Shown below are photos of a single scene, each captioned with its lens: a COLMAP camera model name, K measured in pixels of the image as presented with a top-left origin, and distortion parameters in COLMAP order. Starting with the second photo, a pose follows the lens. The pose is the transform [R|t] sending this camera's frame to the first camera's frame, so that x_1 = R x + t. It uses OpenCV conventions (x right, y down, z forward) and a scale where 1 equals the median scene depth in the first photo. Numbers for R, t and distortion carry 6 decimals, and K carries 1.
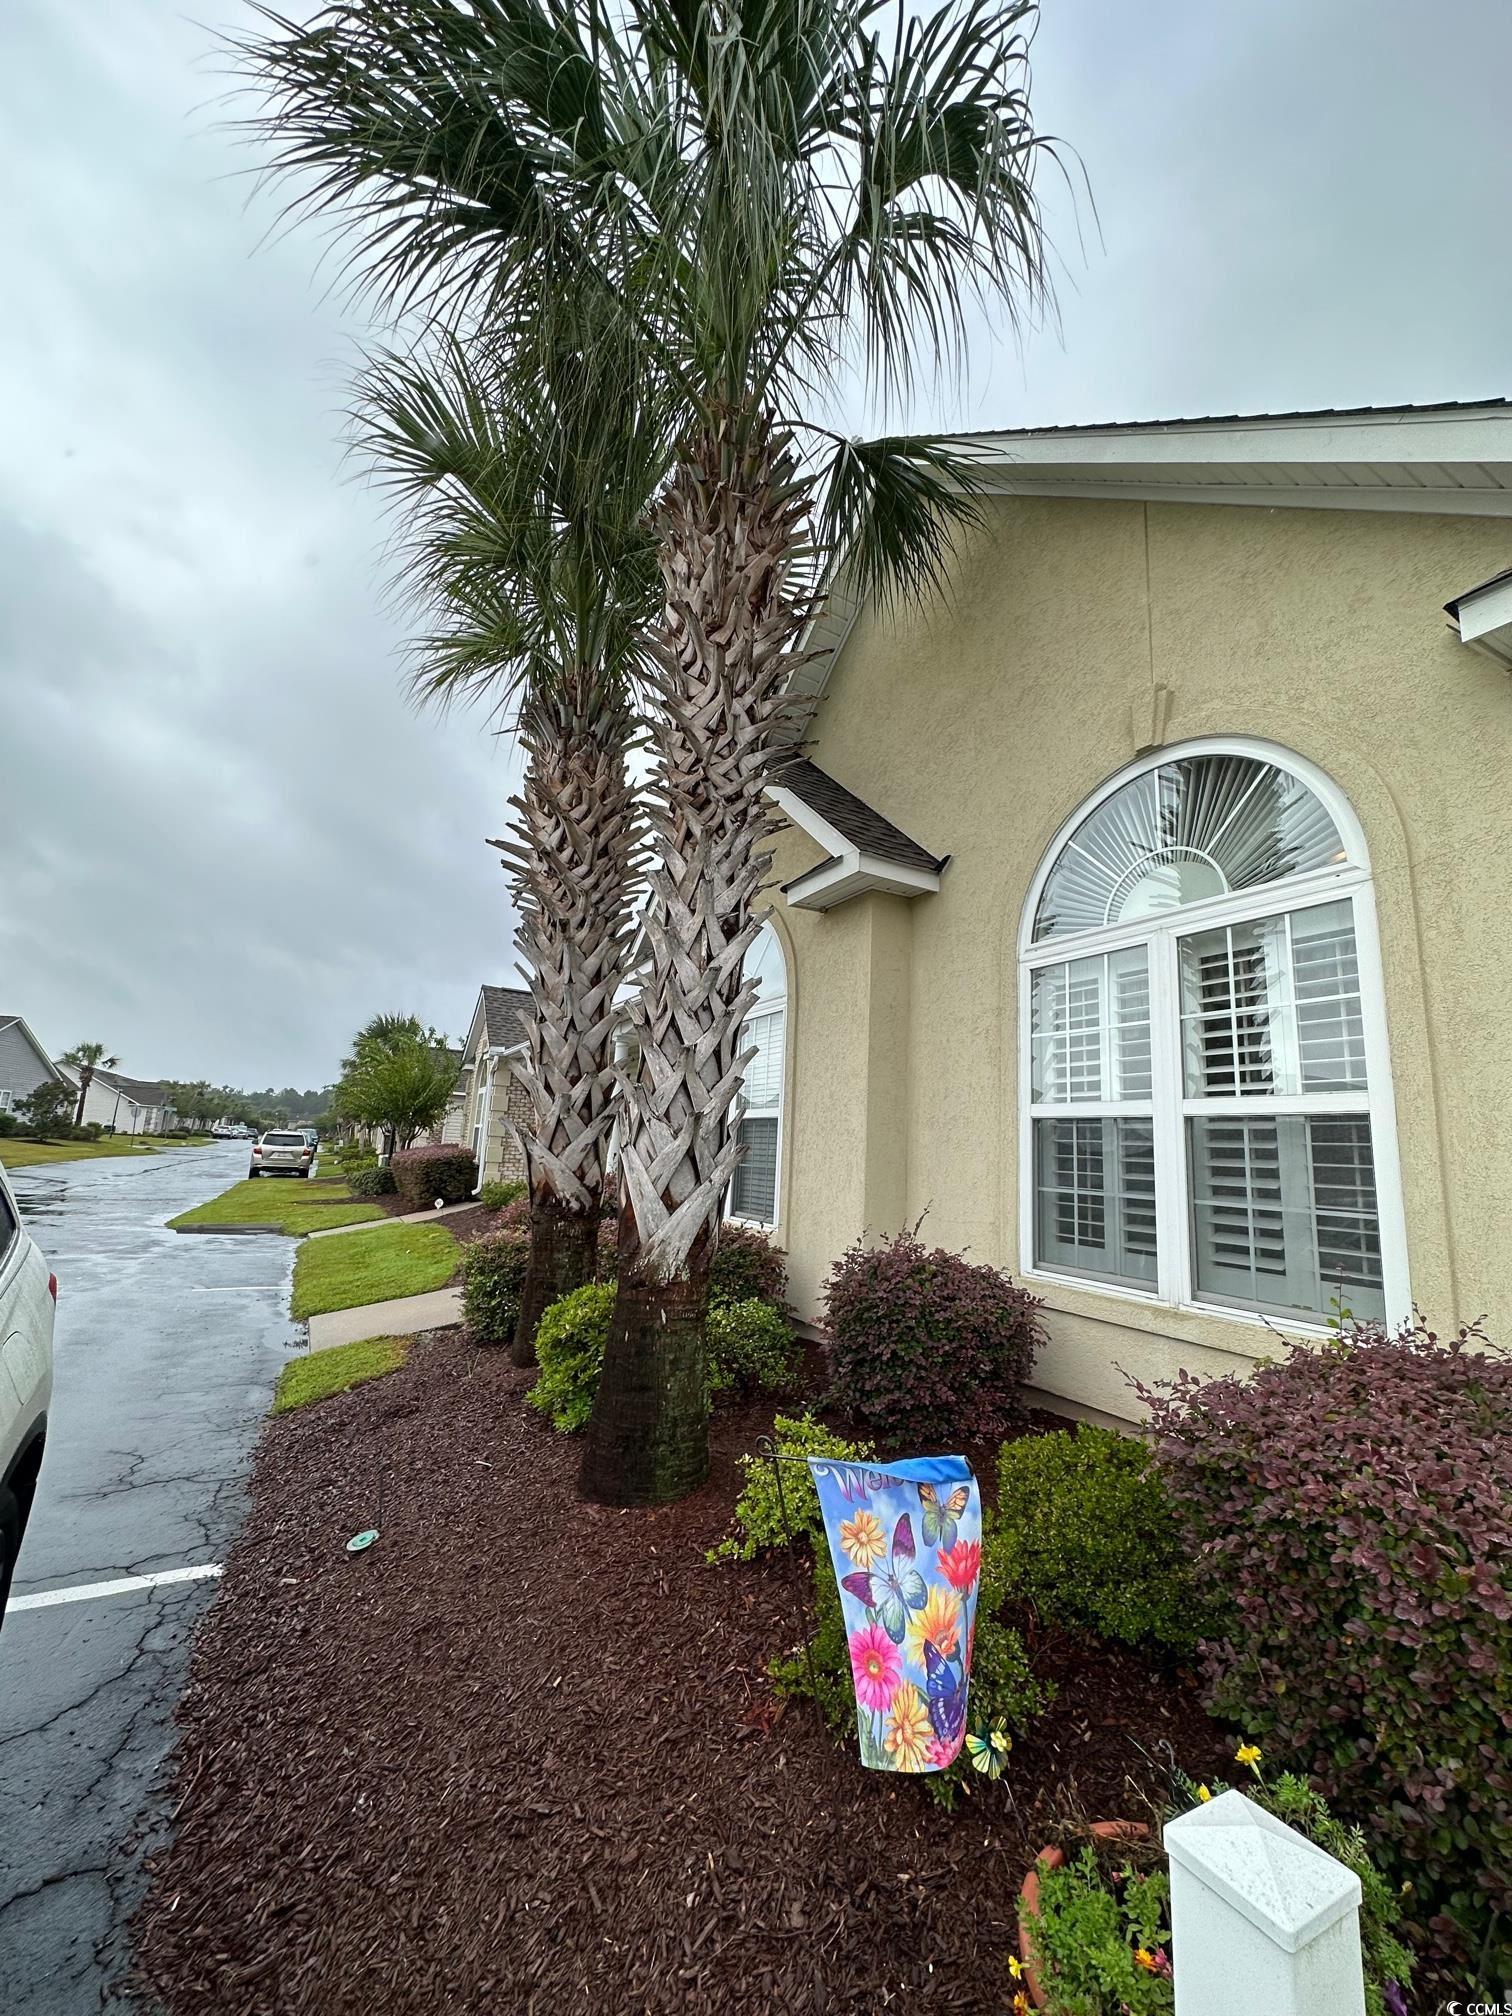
lens RADIAL K [[815.1, 0, 755.6], [0, 815.1, 1007.2], [0, 0, 1]] dist [0.002820, -0.000053]
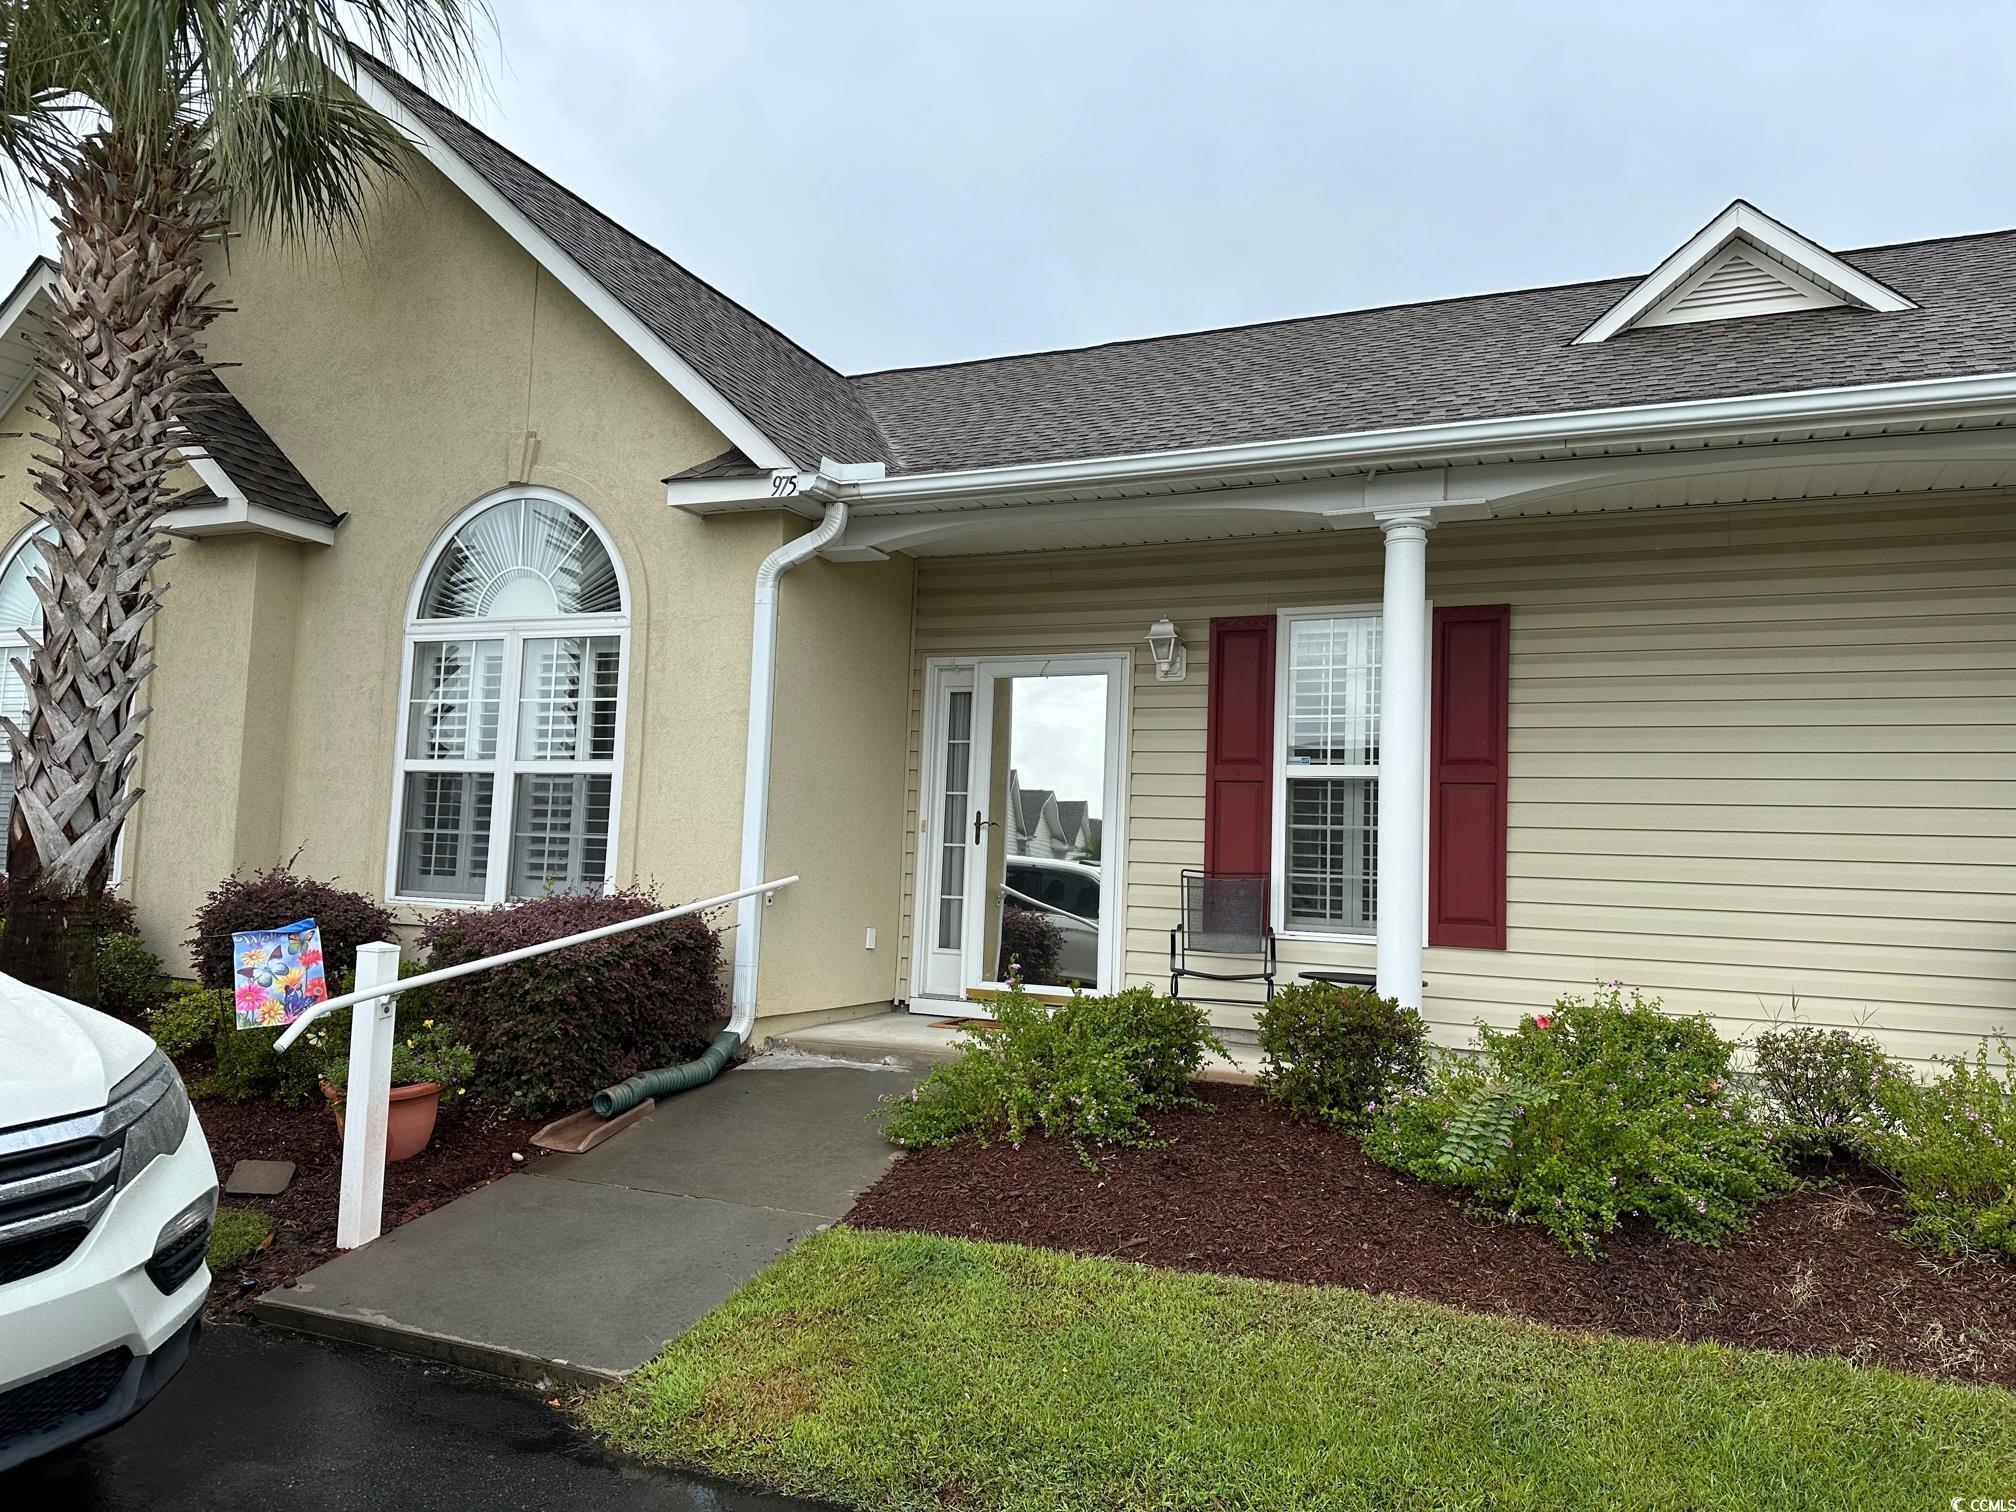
lens RADIAL K [[1400.5, 0, 1010.1], [0, 1400.5, 761.8], [0, 0, 1]] dist [0.012281, -0.014145]
pose [[0.783645, 0.026616, 0.620638, -0.275987], [-0.109202, 0.989426, 0.095452, -0.197284], [-0.611535, -0.142575, 0.778265, -1.314057]]
